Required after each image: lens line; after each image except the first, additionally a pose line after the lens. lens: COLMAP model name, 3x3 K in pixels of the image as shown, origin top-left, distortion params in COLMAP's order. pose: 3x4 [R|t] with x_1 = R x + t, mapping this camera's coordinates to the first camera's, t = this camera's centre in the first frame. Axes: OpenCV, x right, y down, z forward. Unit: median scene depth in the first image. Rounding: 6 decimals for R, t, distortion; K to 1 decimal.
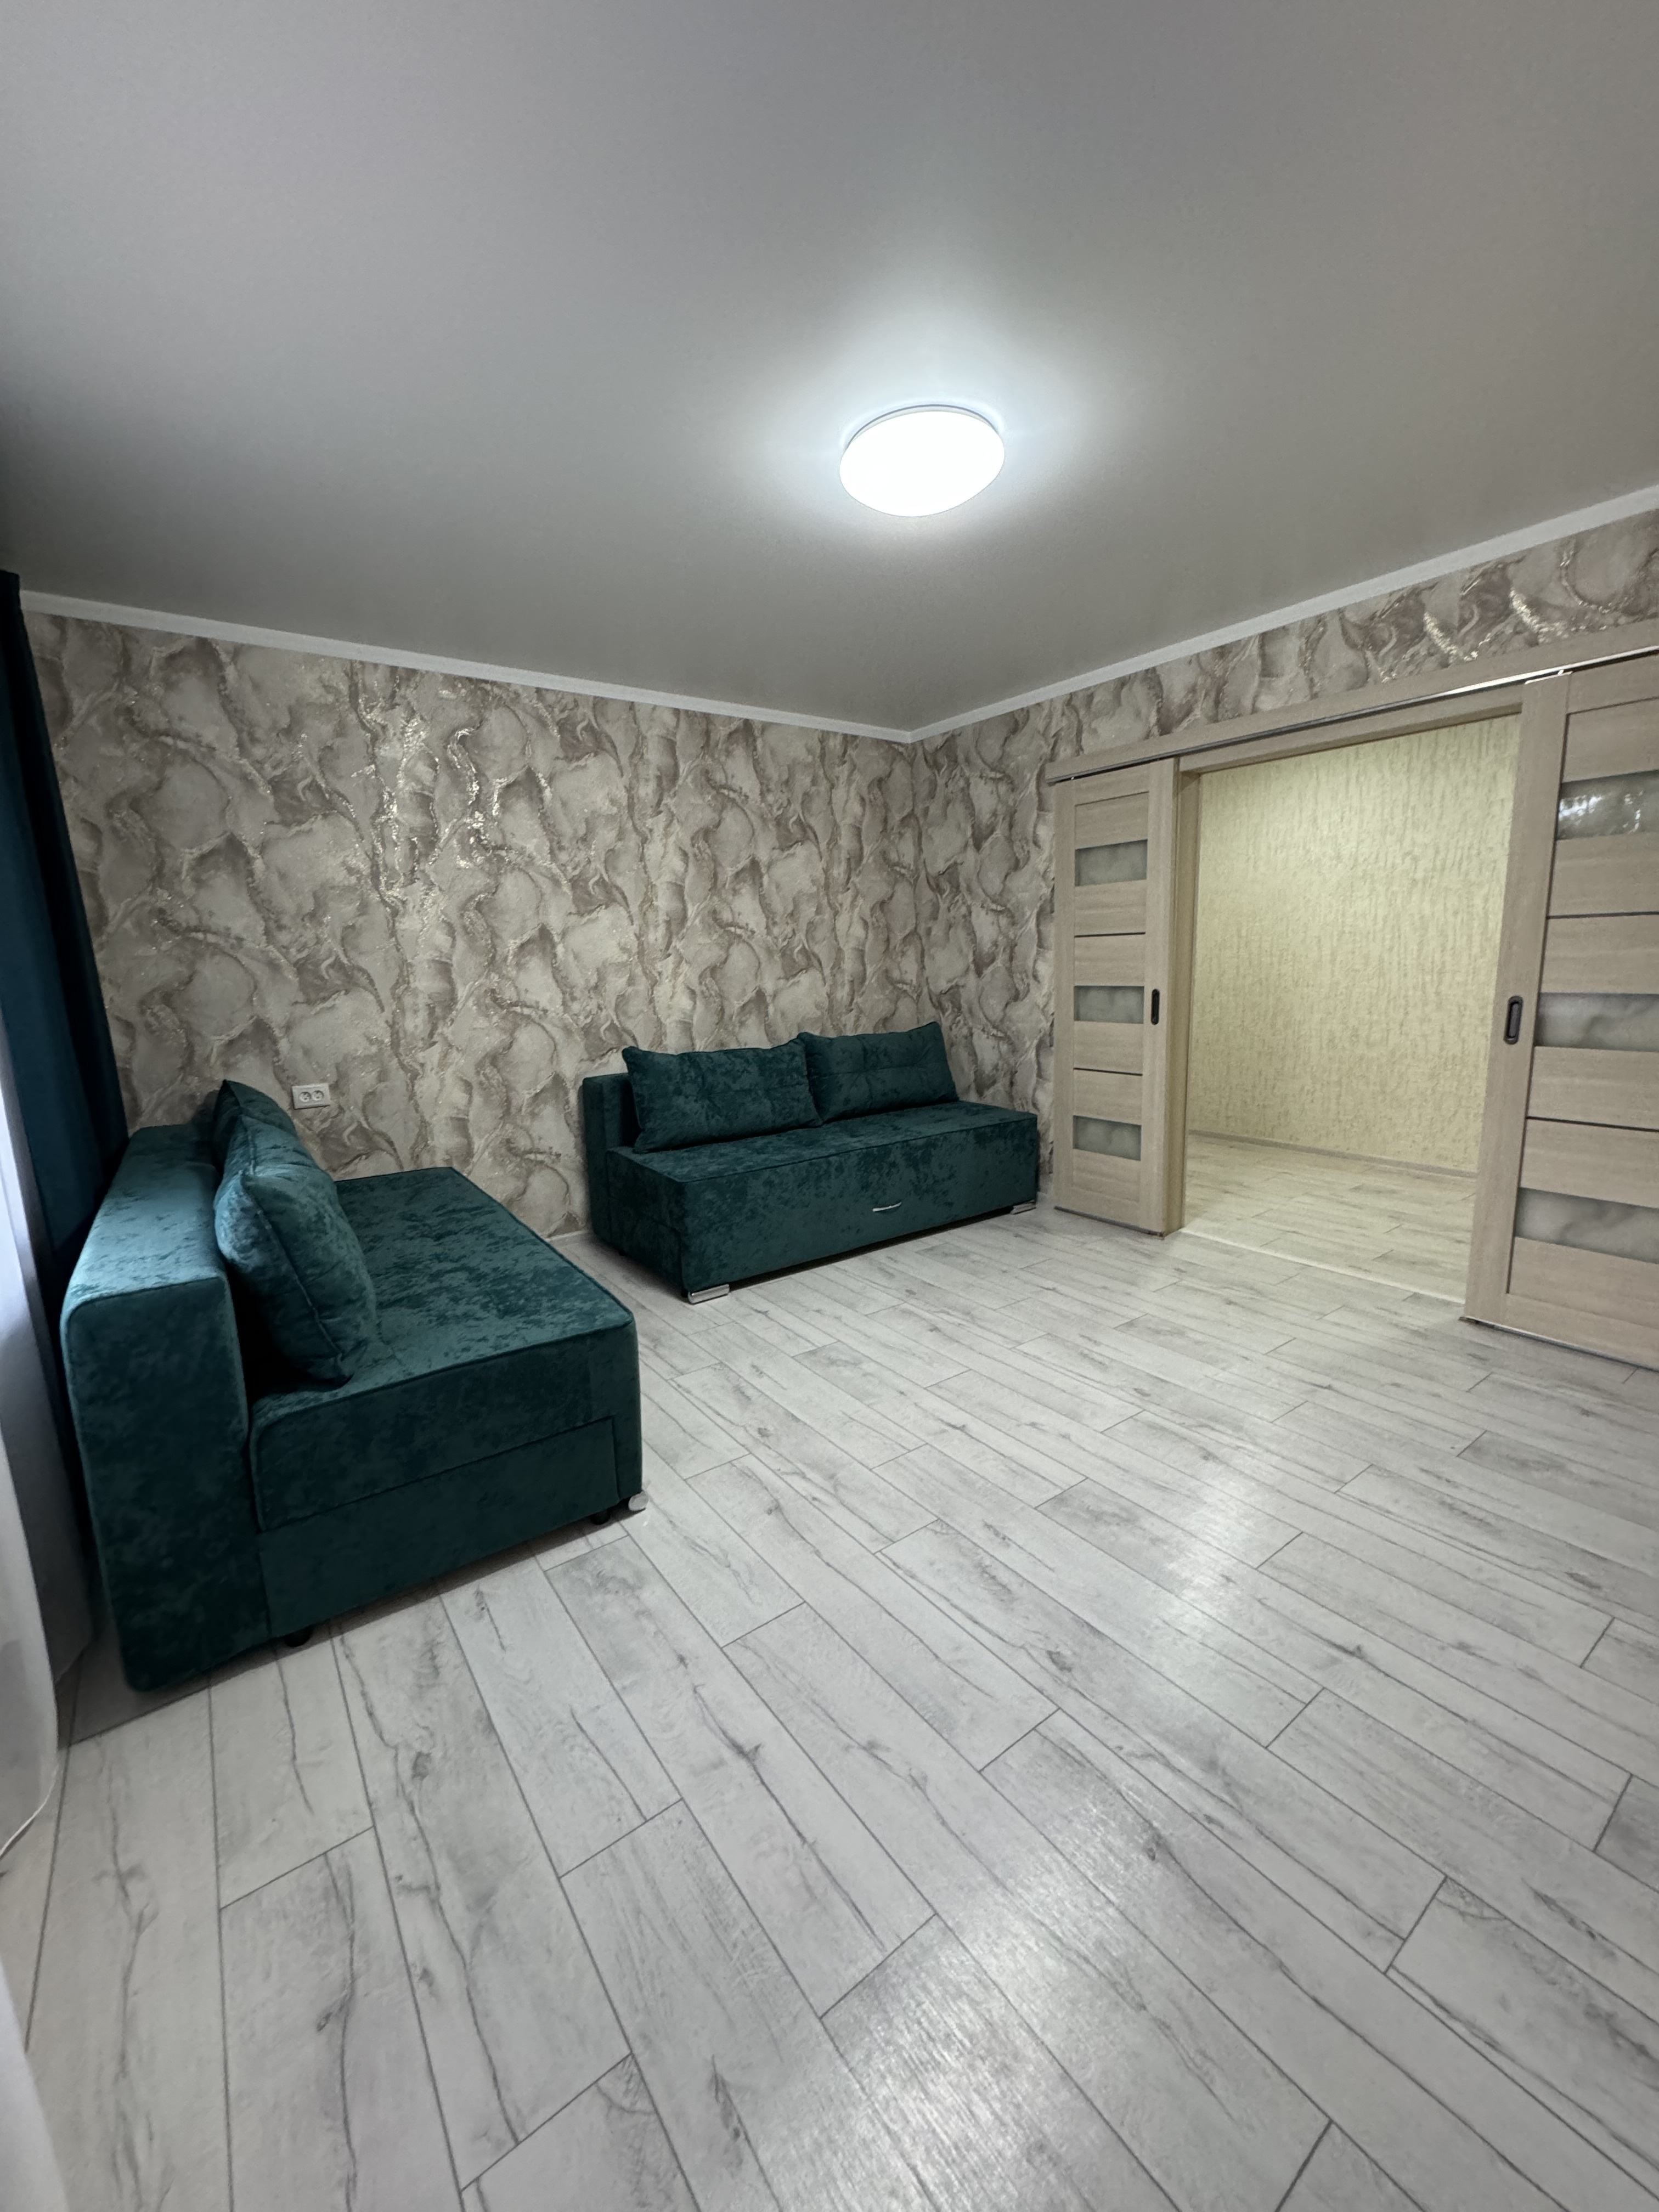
lens RADIAL K [[880.9, 0, 843.6], [0, 880.9, 1108.1], [0, 0, 1]] dist [-0.001673, 0.000131]
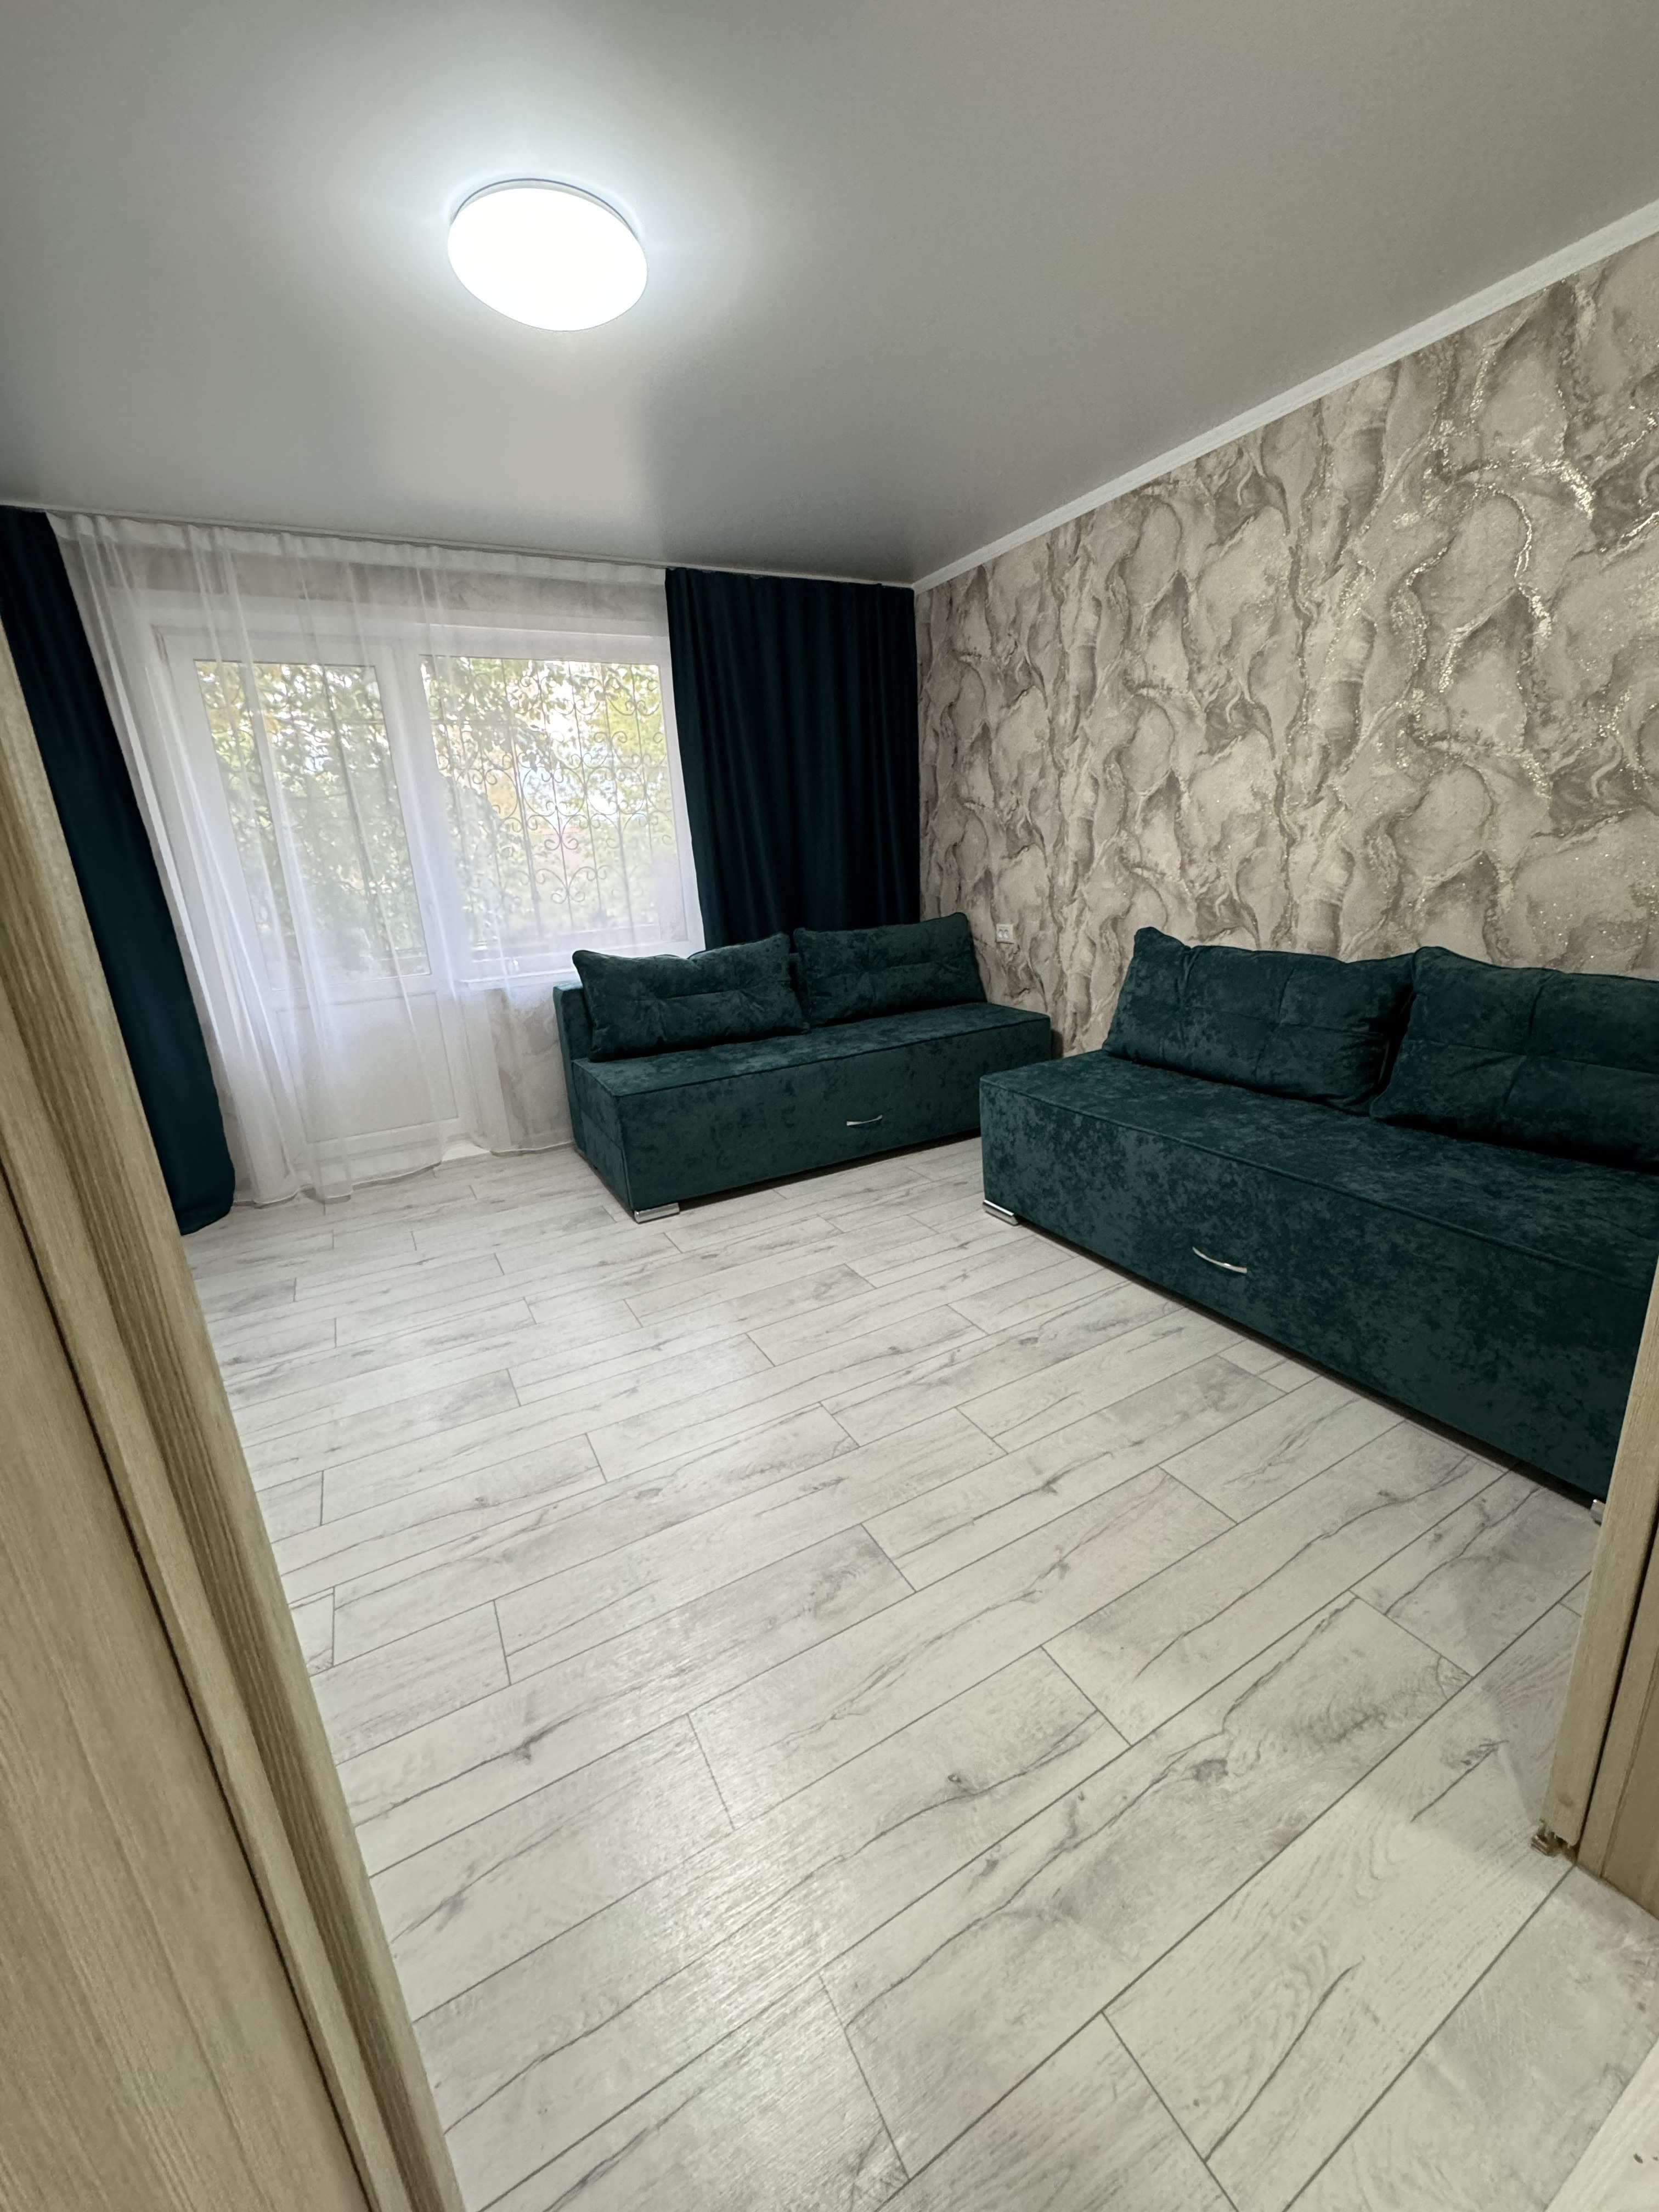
lens RADIAL K [[880.9, 0, 833.0], [0, 880.9, 1107.3], [0, 0, 1]] dist [-0.001673, 0.000131]
pose [[-0.134488, 0.317272, -0.938750, 0.616263], [-0.100846, 0.938055, 0.331485, -0.154516], [0.985770, 0.139250, -0.094161, 0.813319]]
